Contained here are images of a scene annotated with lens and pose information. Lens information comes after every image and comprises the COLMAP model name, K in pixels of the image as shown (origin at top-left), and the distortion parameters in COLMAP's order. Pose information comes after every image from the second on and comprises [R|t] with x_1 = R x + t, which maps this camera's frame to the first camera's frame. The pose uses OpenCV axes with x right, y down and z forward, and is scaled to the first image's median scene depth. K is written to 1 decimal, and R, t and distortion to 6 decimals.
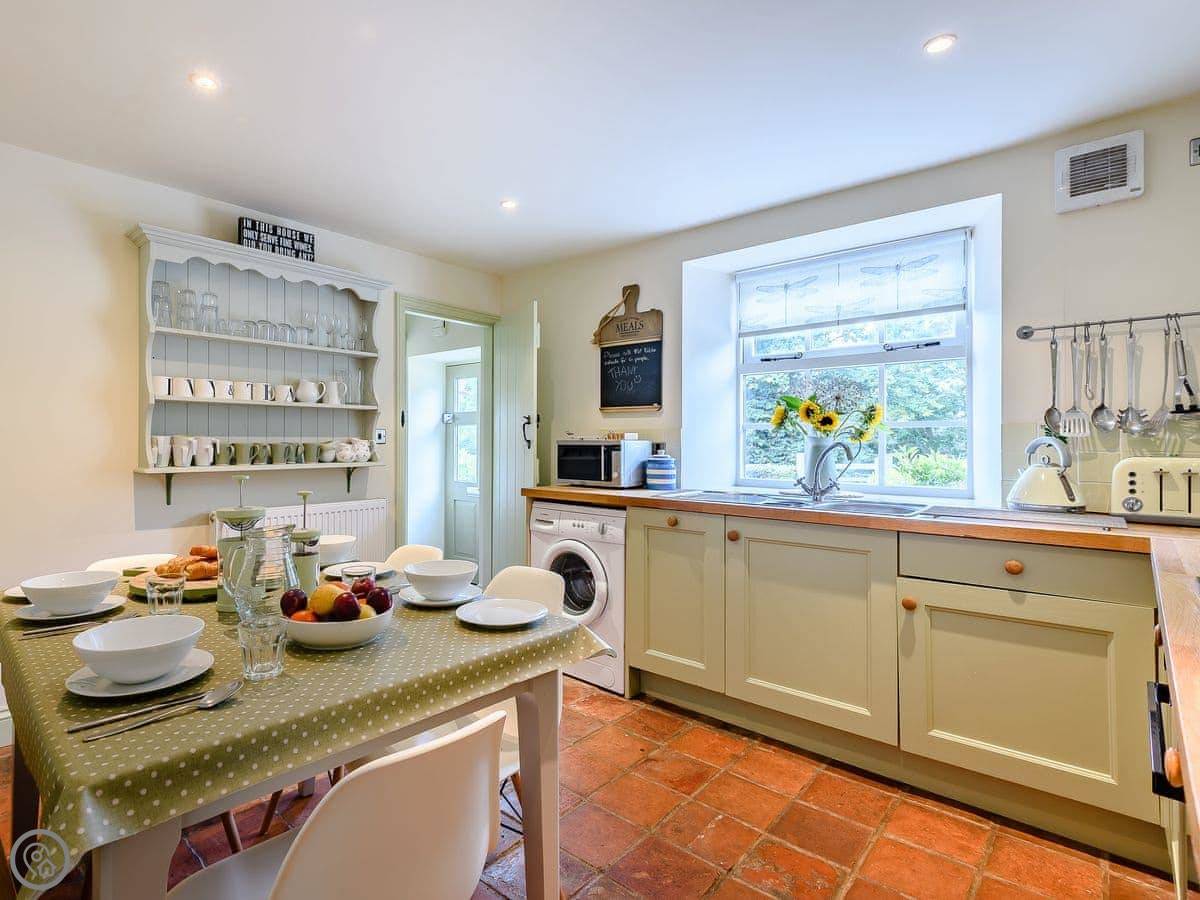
lens RADIAL K [[611.2, 0, 593.7], [0, 611.2, 443.1], [0, 0, 1]] dist [0.000604, -0.001626]
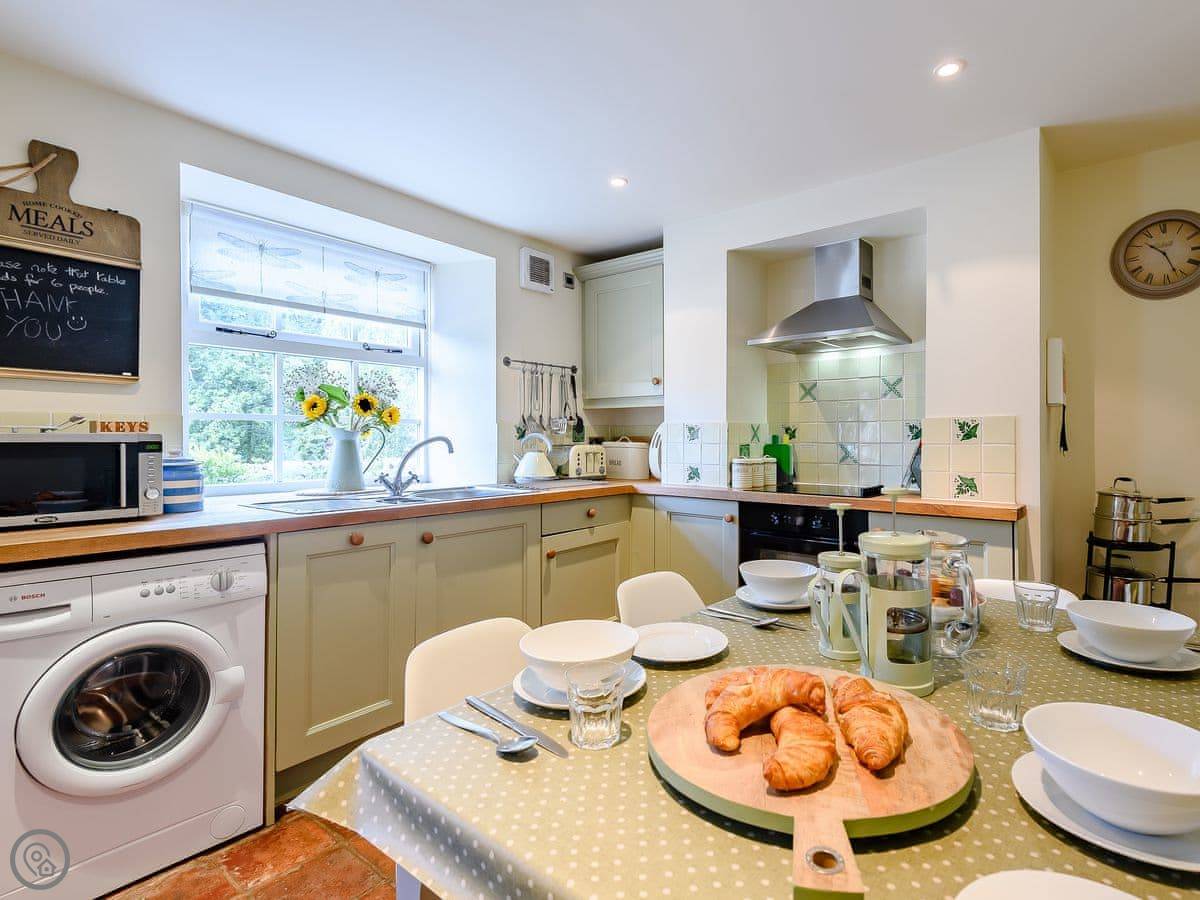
lens RADIAL K [[611.2, 0, 598.9], [0, 611.2, 447.9], [0, 0, 1]] dist [0.000604, -0.001626]
pose [[-0.029717, -0.018761, 0.999382, -0.597137], [0.001908, 0.999821, 0.018826, -0.001639], [-0.999557, 0.002467, -0.029676, 0.650685]]
